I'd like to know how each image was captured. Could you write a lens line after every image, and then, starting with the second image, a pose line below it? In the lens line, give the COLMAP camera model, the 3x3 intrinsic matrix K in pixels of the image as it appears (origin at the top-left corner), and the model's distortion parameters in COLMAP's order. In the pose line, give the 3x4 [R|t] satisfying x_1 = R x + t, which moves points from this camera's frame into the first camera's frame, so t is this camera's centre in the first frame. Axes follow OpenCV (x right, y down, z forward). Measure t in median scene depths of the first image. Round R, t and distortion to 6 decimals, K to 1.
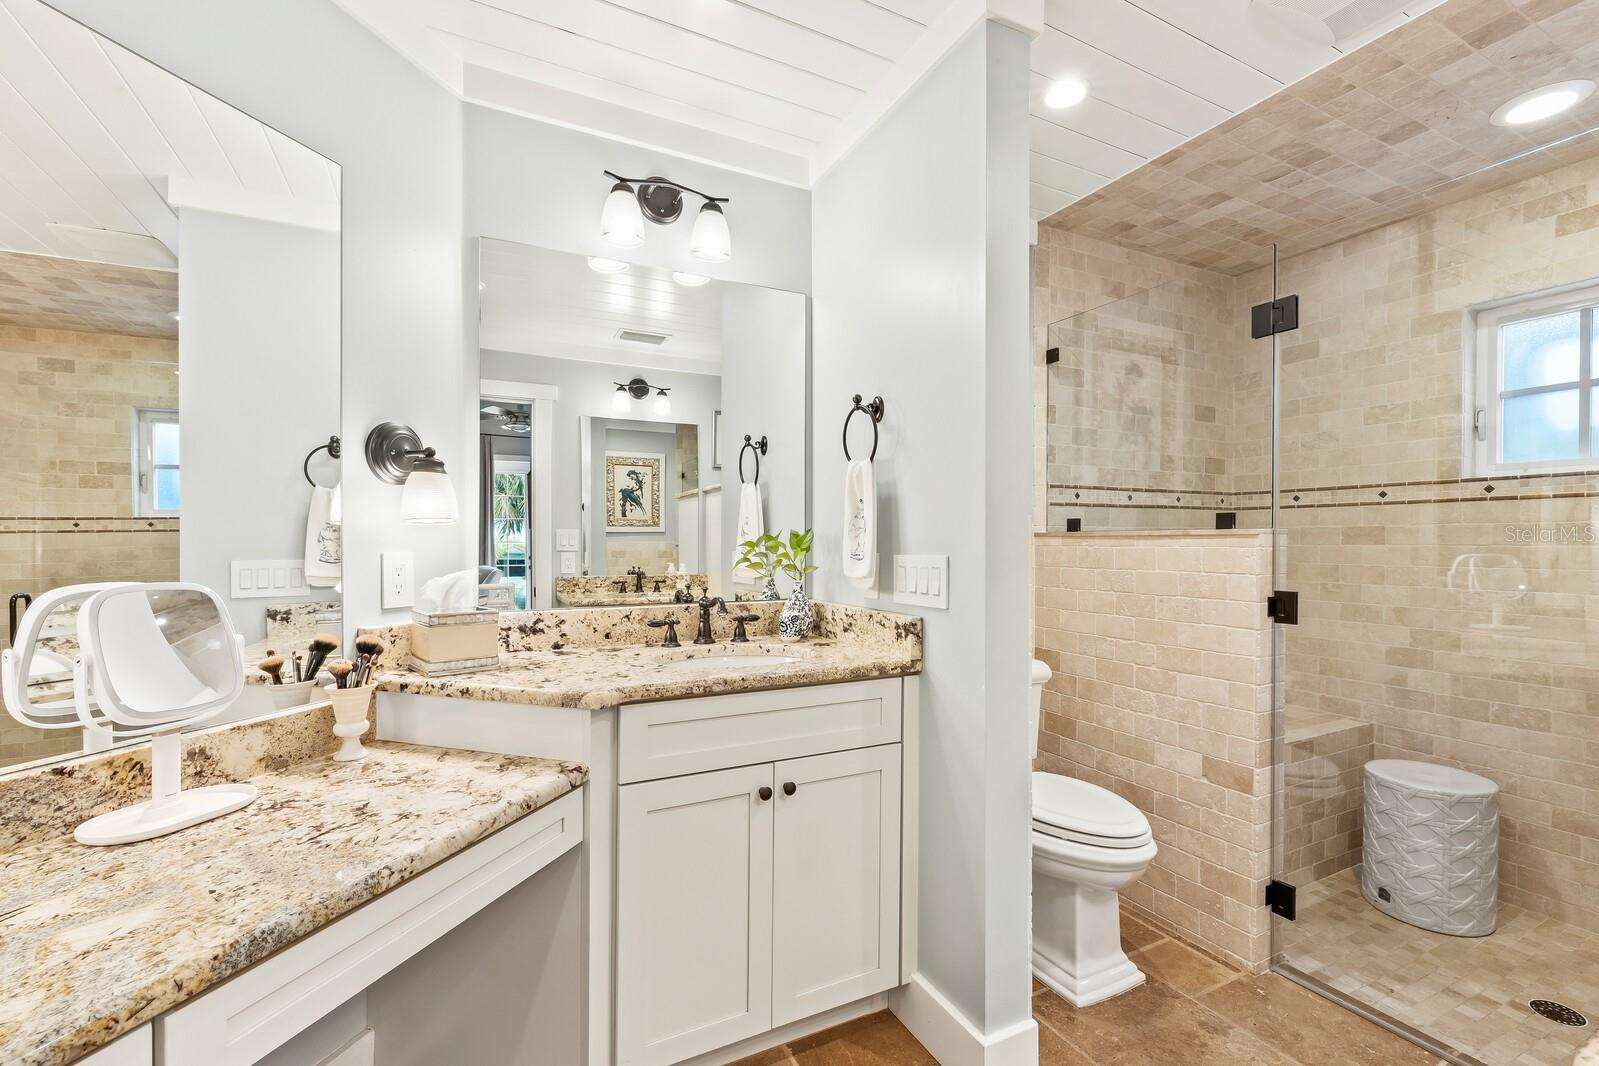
lens RADIAL K [[694.3, 0, 797.1], [0, 694.3, 539.0], [0, 0, 1]] dist [0.000313, -0.000816]
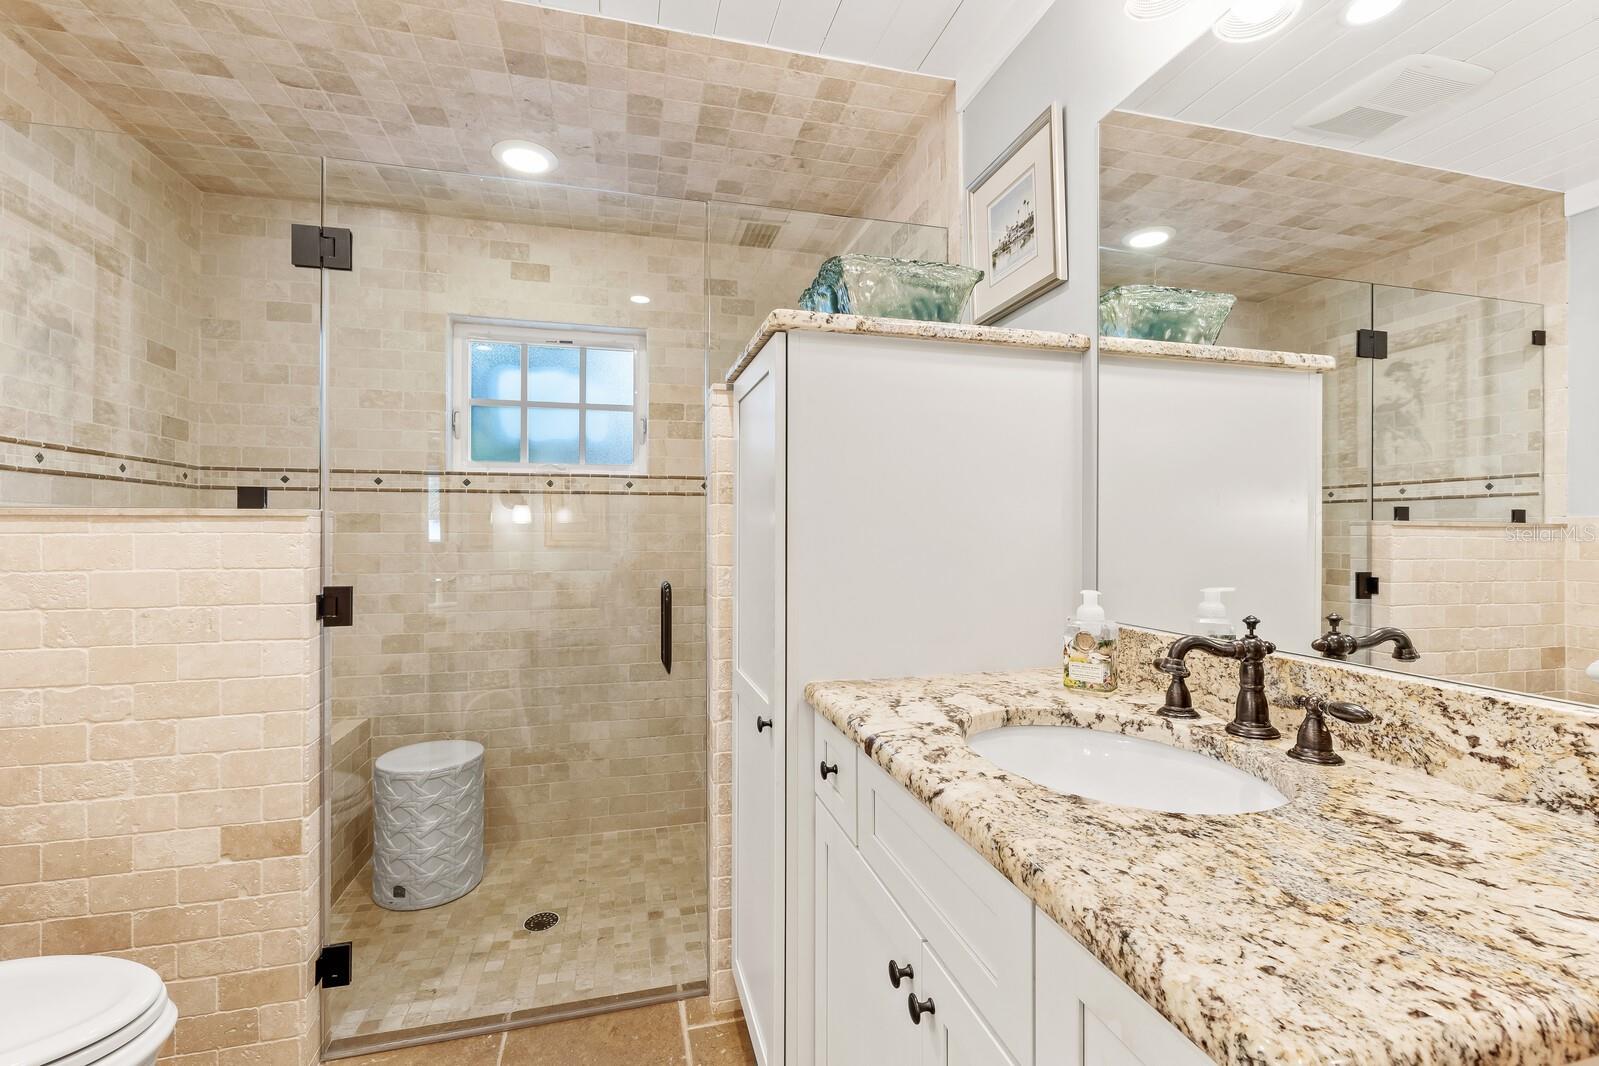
lens RADIAL K [[694.3, 0, 803.4], [0, 694.3, 532.7], [0, 0, 1]] dist [0.000313, -0.000816]
pose [[0.213827, 0.001197, 0.976871, 0.017436], [-0.002988, 0.999995, -0.000571, 0.008808], [-0.976867, -0.002797, 0.213830, 0.241329]]
